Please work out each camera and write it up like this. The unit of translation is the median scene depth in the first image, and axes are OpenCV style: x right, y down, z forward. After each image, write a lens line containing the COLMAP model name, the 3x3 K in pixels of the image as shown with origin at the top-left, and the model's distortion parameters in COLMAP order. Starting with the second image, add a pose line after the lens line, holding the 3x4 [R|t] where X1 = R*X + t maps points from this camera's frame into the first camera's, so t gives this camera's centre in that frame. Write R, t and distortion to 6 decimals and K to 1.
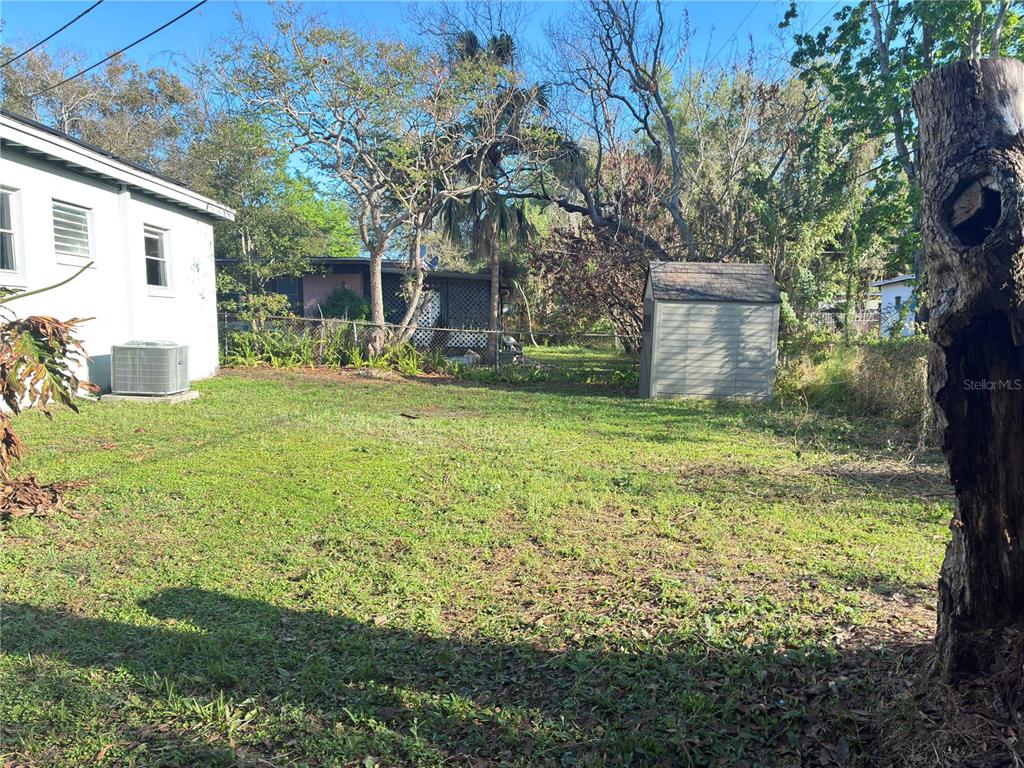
lens RADIAL K [[776.2, 0, 518.1], [0, 776.2, 387.1], [0, 0, 1]] dist [0.045607, -0.047938]
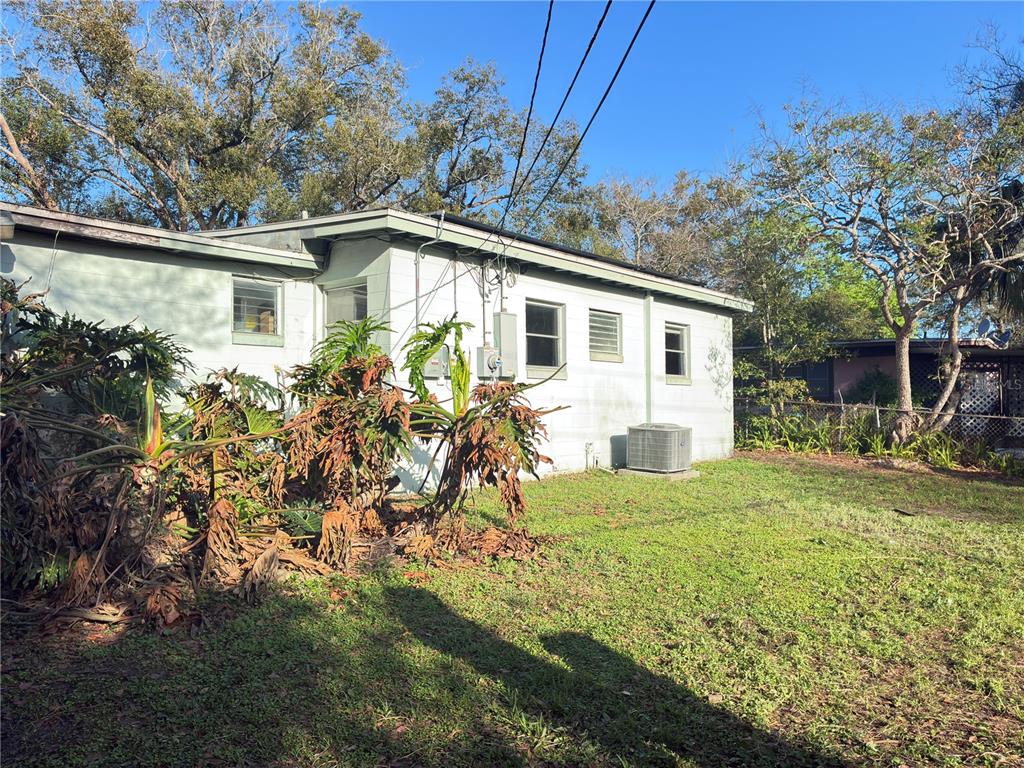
lens RADIAL K [[776.2, 0, 518.1], [0, 776.2, 387.1], [0, 0, 1]] dist [0.045607, -0.047938]
pose [[0.774348, -0.009680, -0.632686, 0.083900], [-0.057596, 0.994654, -0.085710, -0.003489], [0.630134, 0.102810, 0.769650, -0.004877]]
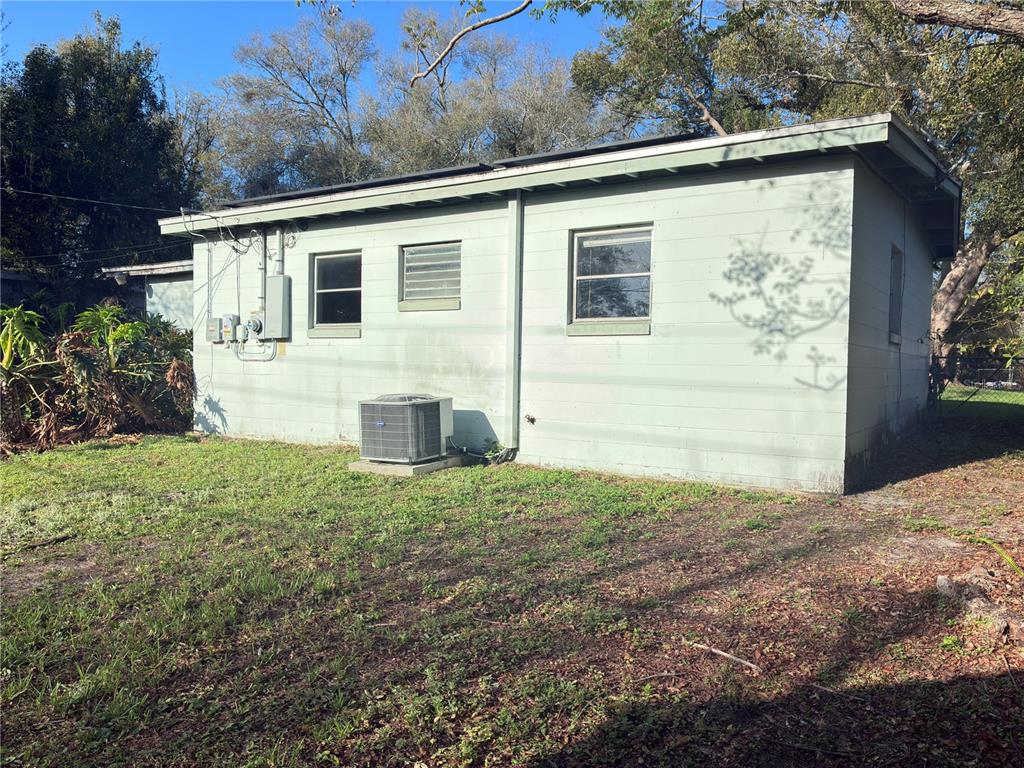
lens RADIAL K [[776.2, 0, 518.1], [0, 776.2, 387.1], [0, 0, 1]] dist [0.045607, -0.047938]
pose [[-0.554933, -0.002744, -0.831891, 0.115503], [-0.097986, 0.993249, 0.062088, -0.127152], [0.826104, 0.115968, -0.551455, 1.519894]]
